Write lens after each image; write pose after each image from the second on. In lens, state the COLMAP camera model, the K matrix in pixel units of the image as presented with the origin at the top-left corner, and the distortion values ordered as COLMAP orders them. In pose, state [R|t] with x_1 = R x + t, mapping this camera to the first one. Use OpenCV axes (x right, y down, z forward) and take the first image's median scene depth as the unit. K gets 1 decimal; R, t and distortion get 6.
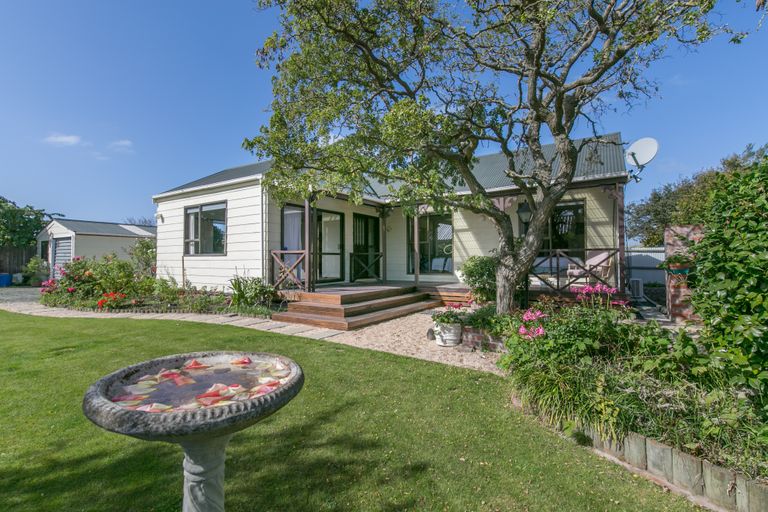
lens RADIAL K [[344.6, 0, 384.0], [0, 344.6, 256.0], [0, 0, 1]] dist [-0.013506, -0.000001]
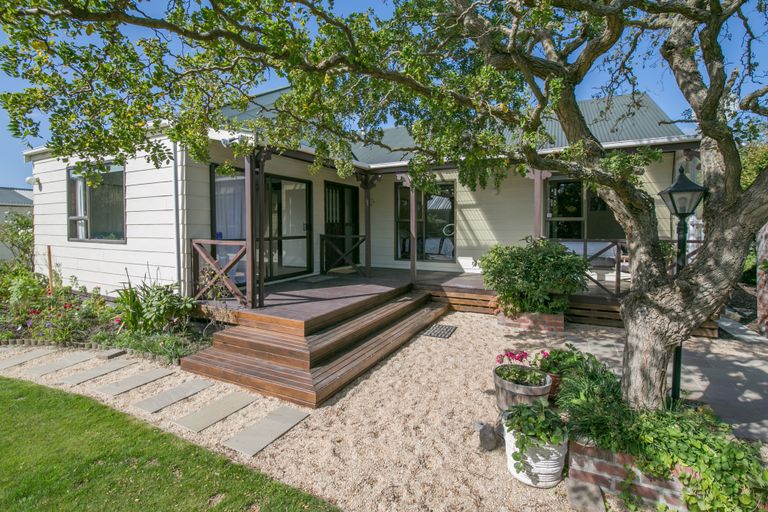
lens RADIAL K [[344.7, 0, 406.3], [0, 344.7, 232.9], [0, 0, 1]] dist [-0.028748, -0.000198]
pose [[0.989584, -0.000342, 0.143955, -0.025190], [-0.003821, 0.999582, 0.028644, -0.039511], [-0.143905, -0.028895, 0.989170, 0.275260]]
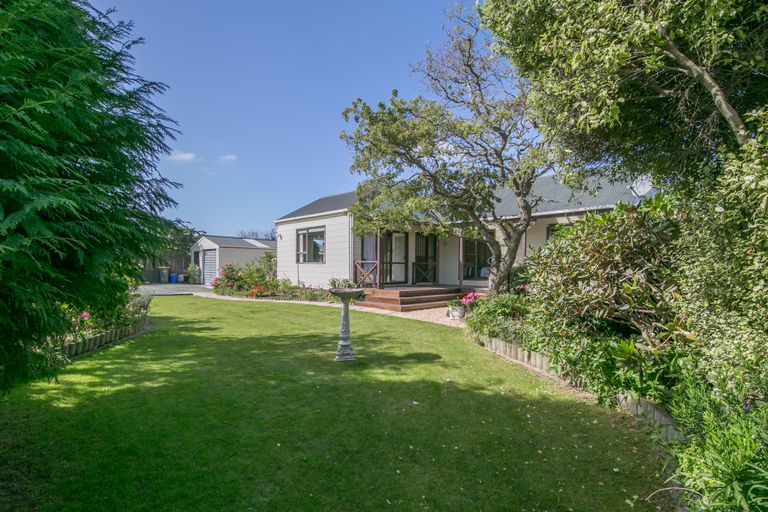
lens RADIAL K [[351.3, 0, 381.8], [0, 351.3, 279.0], [0, 0, 1]] dist [-0.032680, -0.000135]
pose [[0.972942, 0.021168, -0.230076, 0.107615], [-0.011284, 0.998959, 0.044193, -0.004743], [0.230772, -0.040401, 0.972169, -0.361433]]
